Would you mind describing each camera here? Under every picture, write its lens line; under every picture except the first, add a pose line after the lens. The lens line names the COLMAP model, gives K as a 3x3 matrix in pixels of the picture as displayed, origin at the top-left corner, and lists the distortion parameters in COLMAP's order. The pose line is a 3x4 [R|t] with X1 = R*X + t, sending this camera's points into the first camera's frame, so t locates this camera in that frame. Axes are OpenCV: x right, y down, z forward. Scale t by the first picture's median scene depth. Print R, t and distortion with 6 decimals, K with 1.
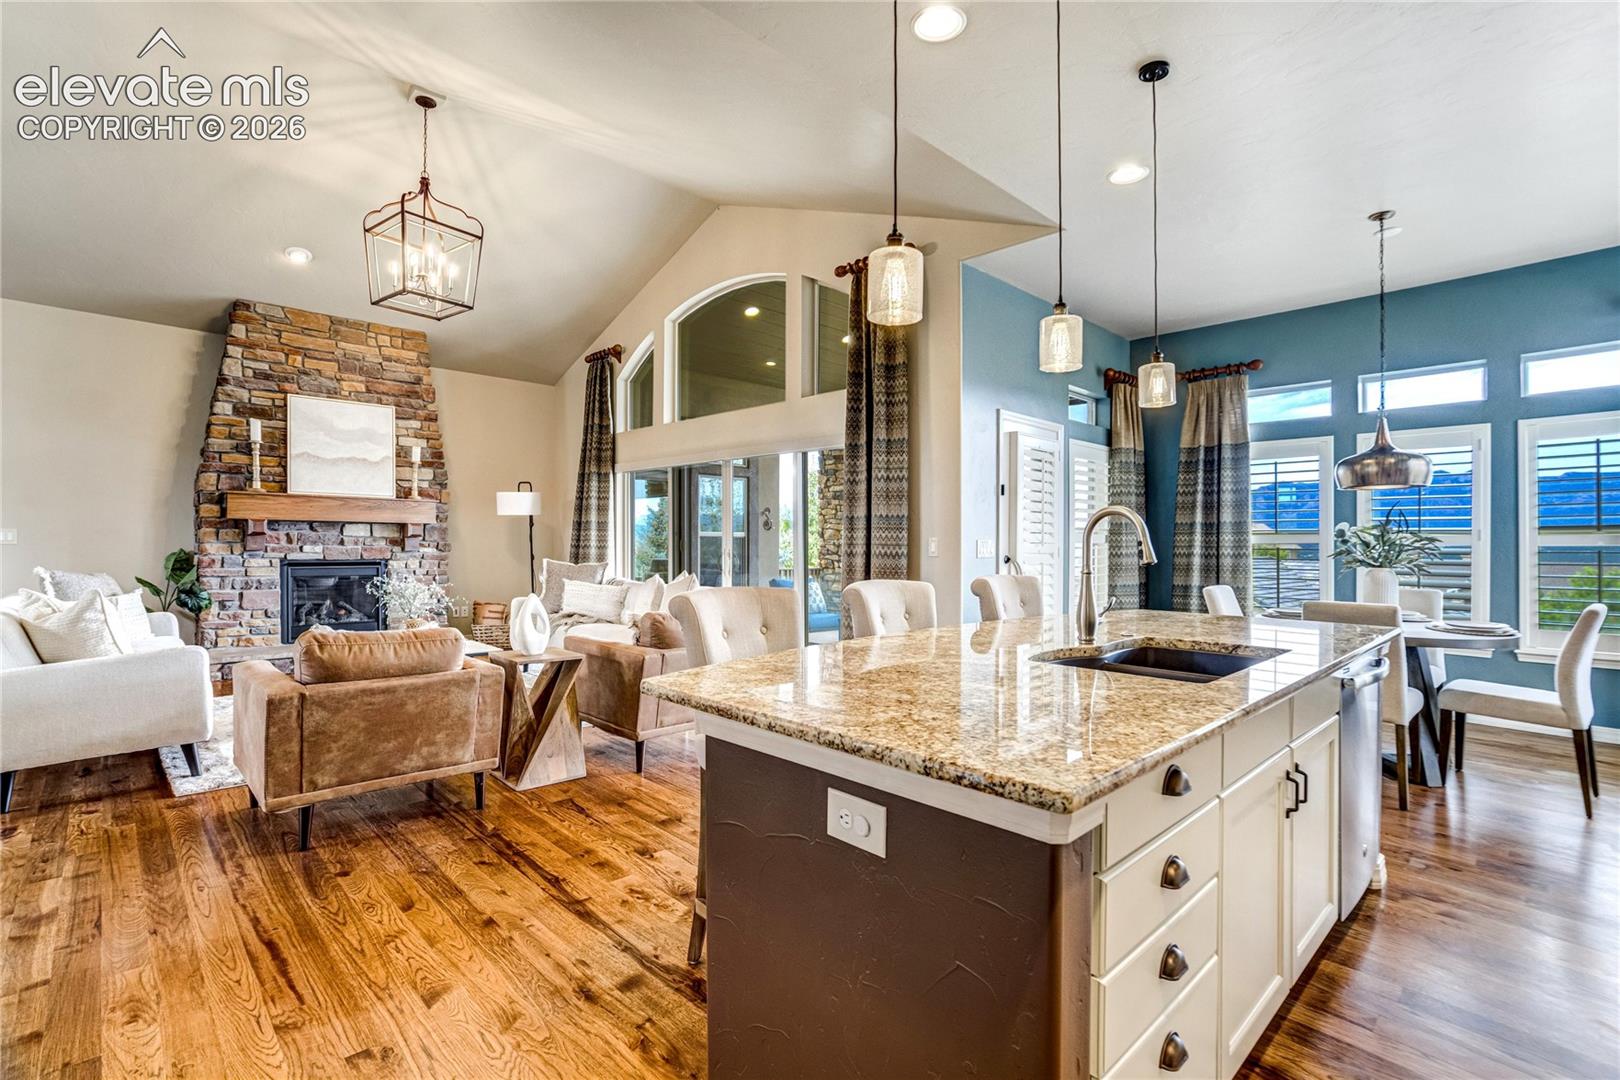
lens RADIAL K [[759.7, 0, 804.4], [0, 759.7, 550.0], [0, 0, 1]] dist [-0.028530, 0.001183]
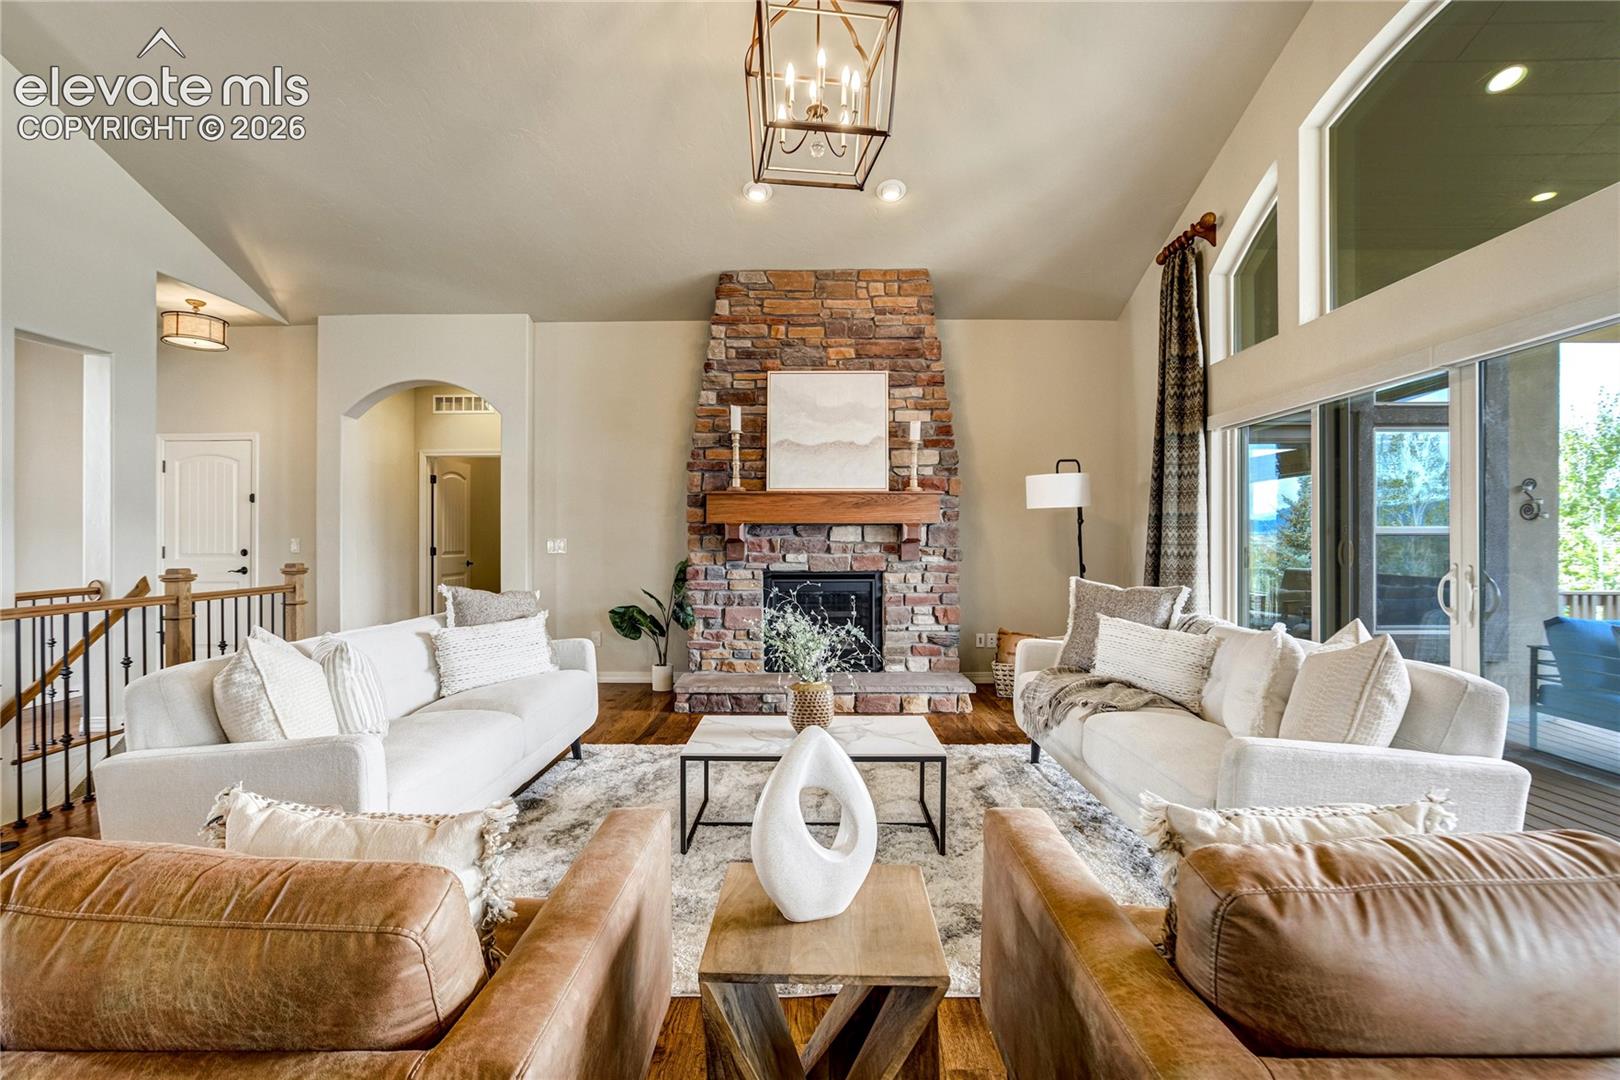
lens RADIAL K [[759.7, 0, 796.3], [0, 759.7, 550.2], [0, 0, 1]] dist [-0.028530, 0.001183]
pose [[0.708720, -0.001200, -0.705489, -0.069263], [0.002571, 0.999996, 0.000881, -0.010195], [0.705485, -0.002439, 0.708721, 0.396352]]
